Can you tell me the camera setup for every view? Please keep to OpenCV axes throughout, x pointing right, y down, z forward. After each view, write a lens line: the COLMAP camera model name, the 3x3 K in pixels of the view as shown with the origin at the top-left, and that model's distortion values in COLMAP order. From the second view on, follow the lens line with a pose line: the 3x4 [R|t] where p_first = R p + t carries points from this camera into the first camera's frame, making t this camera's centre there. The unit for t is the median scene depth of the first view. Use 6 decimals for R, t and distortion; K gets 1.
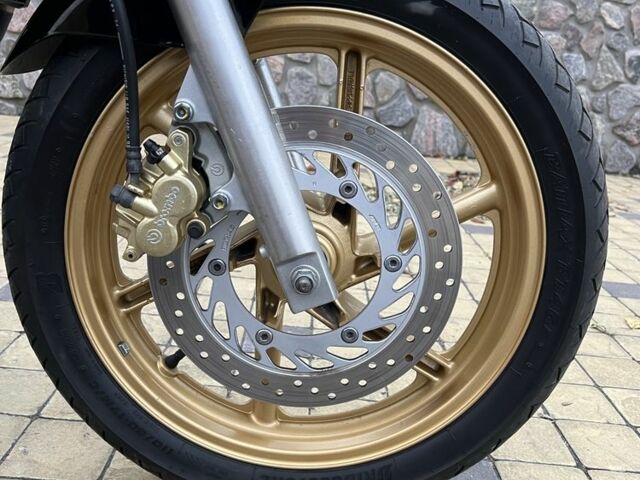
lens RADIAL K [[653.0, 0, 320.0], [0, 653.0, 240.0], [0, 0, 1]] dist [0.002829, -0.003804]
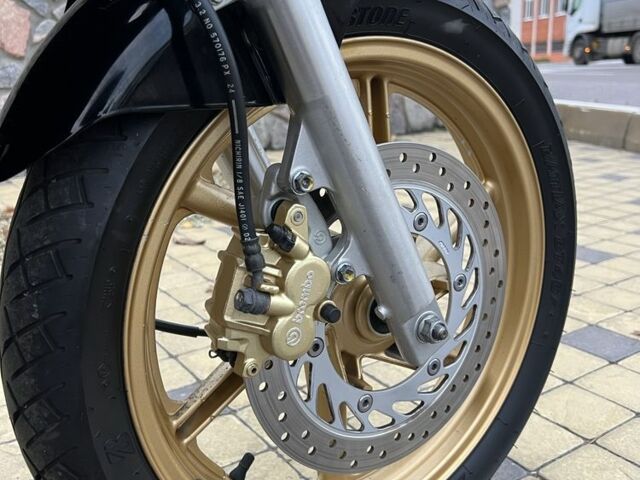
lens RADIAL K [[653.0, 0, 320.0], [0, 653.0, 240.0], [0, 0, 1]] dist [0.002829, -0.003804]
pose [[0.826172, -0.263727, 0.497883, -0.568283], [0.259138, 0.962534, 0.079846, -0.168889], [-0.500287, 0.063054, 0.863561, 0.255739]]
